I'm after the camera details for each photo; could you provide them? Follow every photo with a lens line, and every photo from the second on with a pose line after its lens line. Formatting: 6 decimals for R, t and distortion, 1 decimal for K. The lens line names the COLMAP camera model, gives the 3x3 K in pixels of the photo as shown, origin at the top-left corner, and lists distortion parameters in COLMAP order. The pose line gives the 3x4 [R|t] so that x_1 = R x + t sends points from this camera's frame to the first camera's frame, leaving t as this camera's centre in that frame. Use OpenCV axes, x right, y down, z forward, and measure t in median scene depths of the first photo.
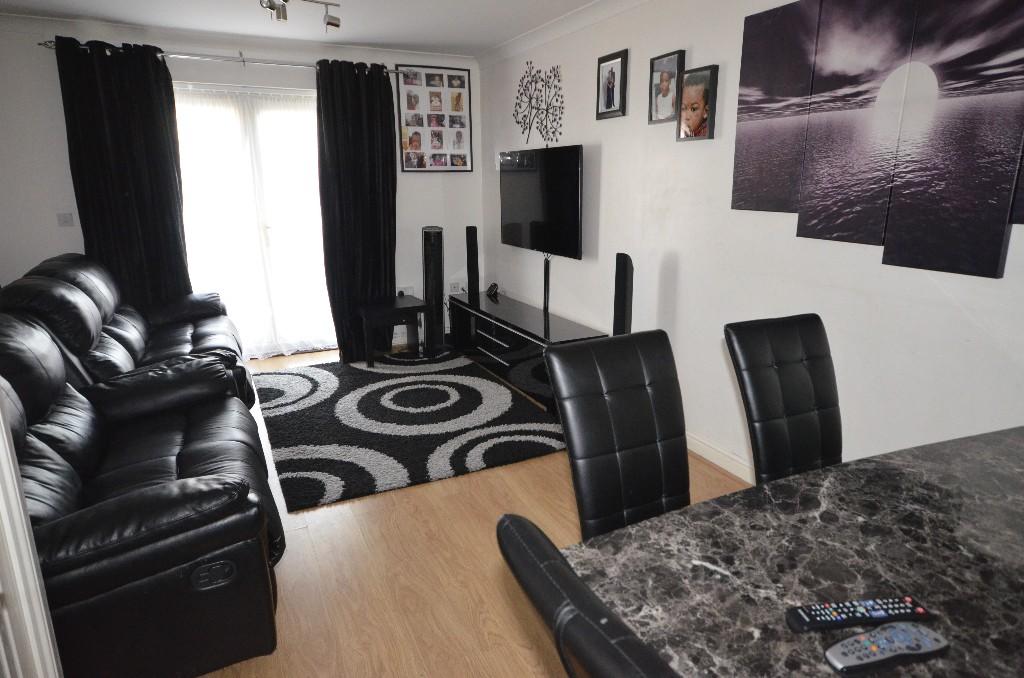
lens RADIAL K [[639.0, 0, 527.0], [0, 639.0, 341.0], [0, 0, 1]] dist [-0.002217, 0.000312]
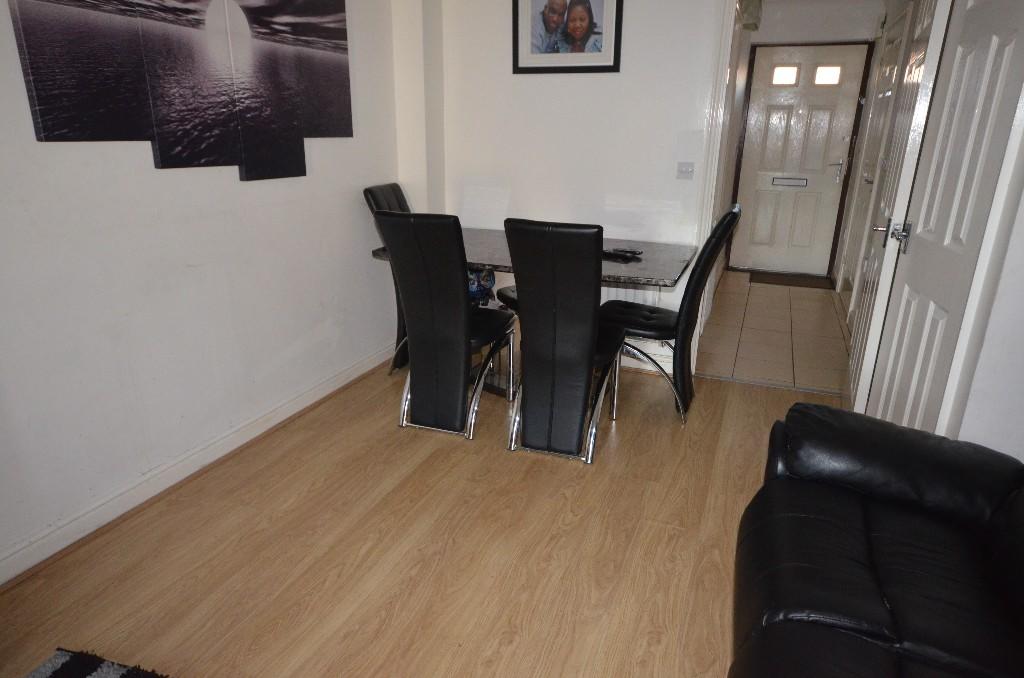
lens RADIAL K [[639.0, 0, 527.0], [0, 639.0, 341.0], [0, 0, 1]] dist [-0.002217, 0.000312]
pose [[-0.685766, -0.245512, 0.685164, -0.623954], [0.154730, 0.870691, 0.466857, -0.321890], [-0.711185, 0.426170, -0.559102, 1.383456]]
